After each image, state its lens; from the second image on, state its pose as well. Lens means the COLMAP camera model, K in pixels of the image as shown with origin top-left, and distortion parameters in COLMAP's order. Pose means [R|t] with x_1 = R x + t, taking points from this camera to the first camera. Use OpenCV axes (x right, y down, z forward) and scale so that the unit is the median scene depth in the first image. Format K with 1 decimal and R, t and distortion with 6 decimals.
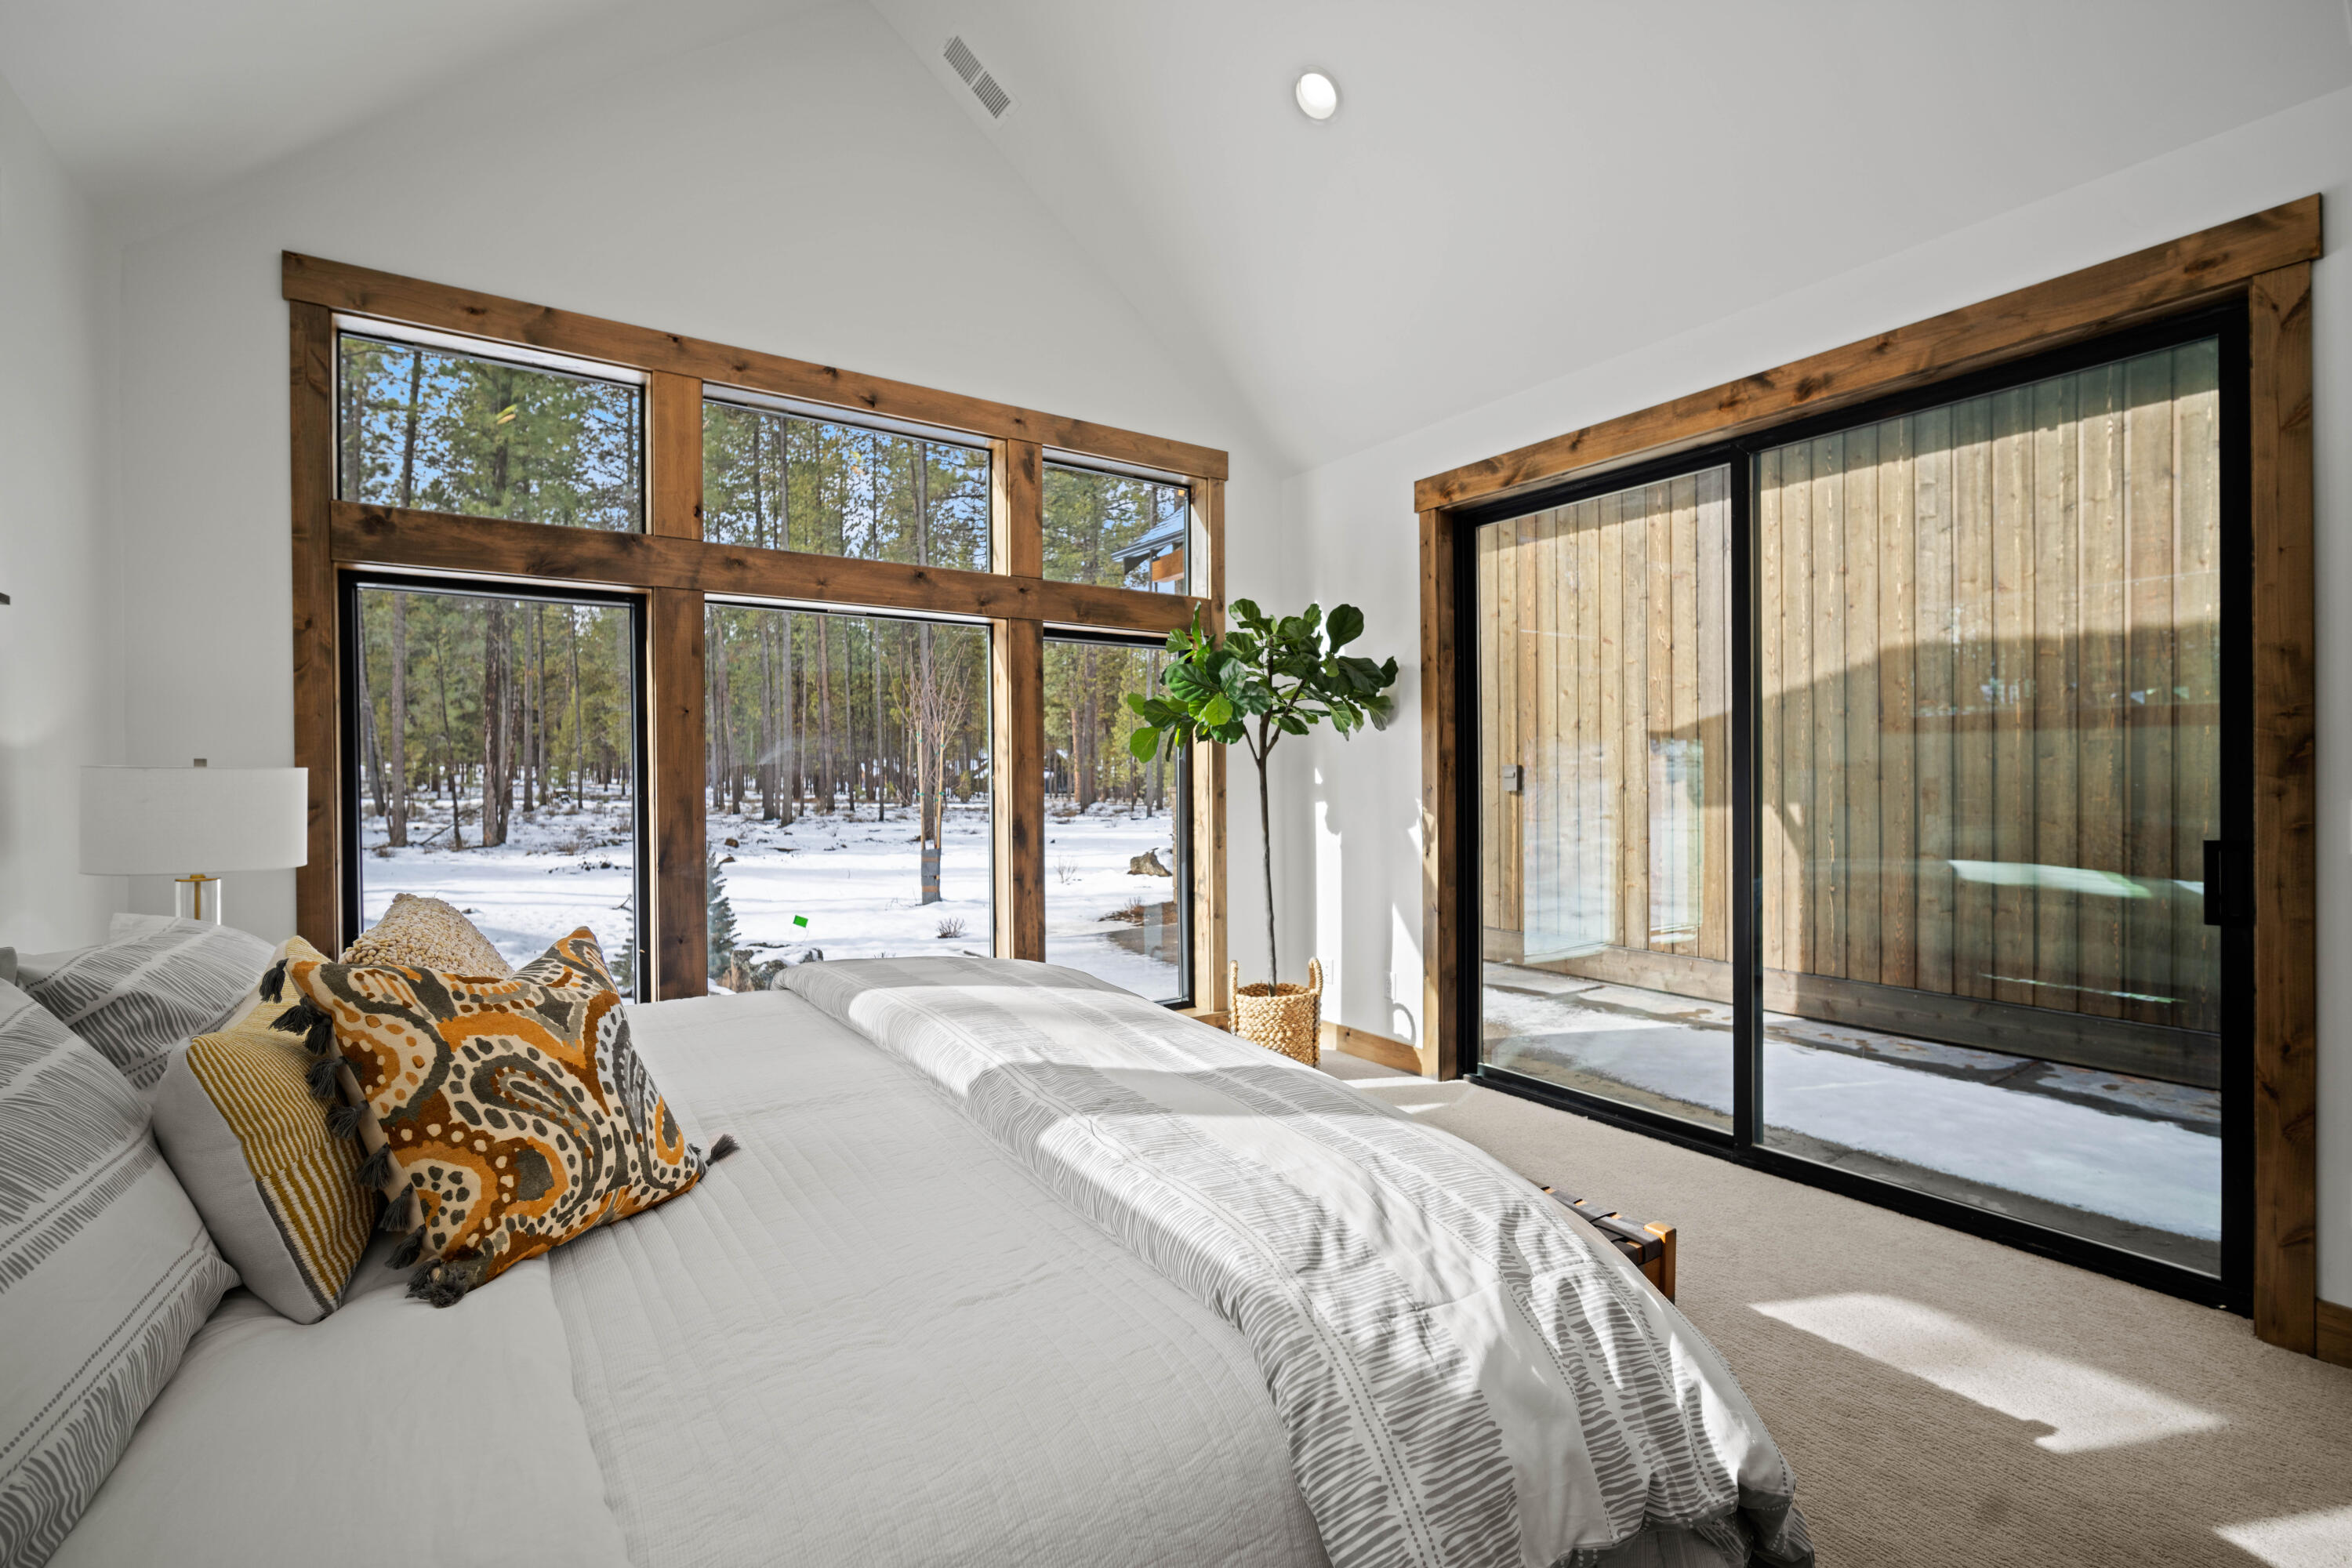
lens RADIAL K [[1019.4, 0, 1173.1], [0, 1019.4, 777.4], [0, 0, 1]] dist [-0.003272, 0.000324]
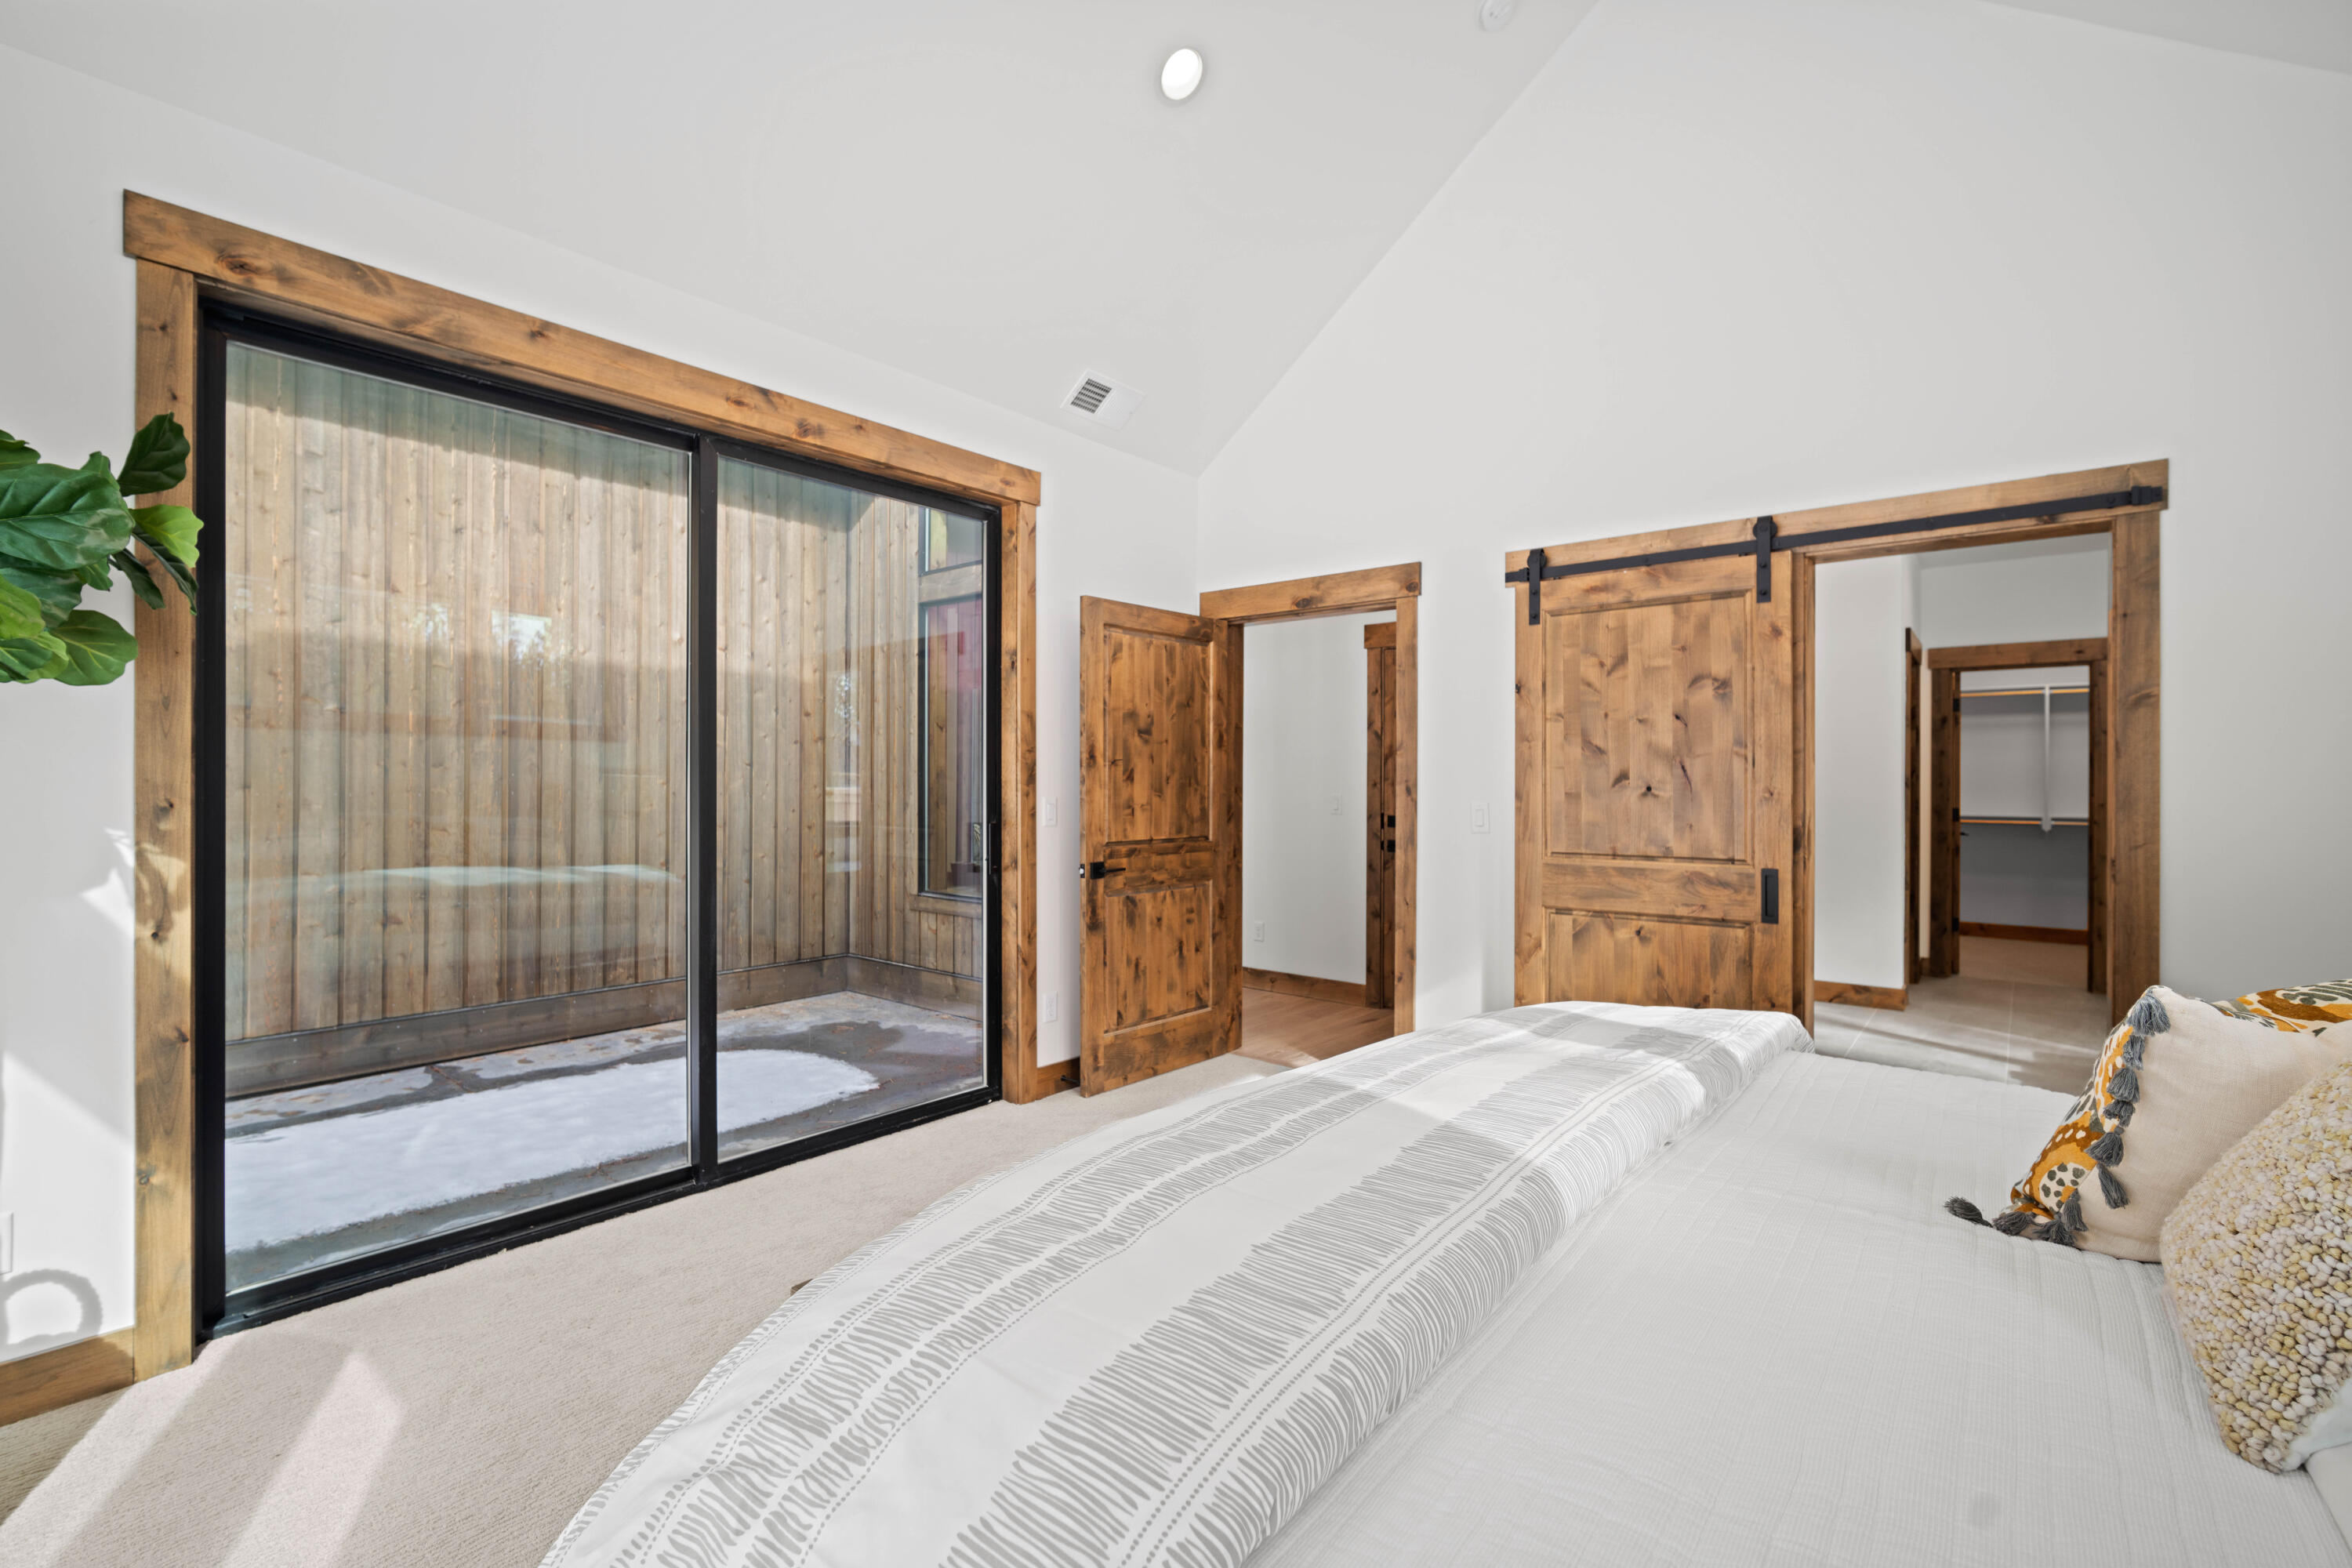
lens RADIAL K [[1019.4, 0, 1173.1], [0, 1019.4, 777.4], [0, 0, 1]] dist [-0.003272, 0.000324]
pose [[-0.265557, 0.008887, 0.964054, -0.322608], [0.000621, 0.999959, -0.009047, 0.001100], [-0.964095, -0.001804, -0.265552, 0.551764]]
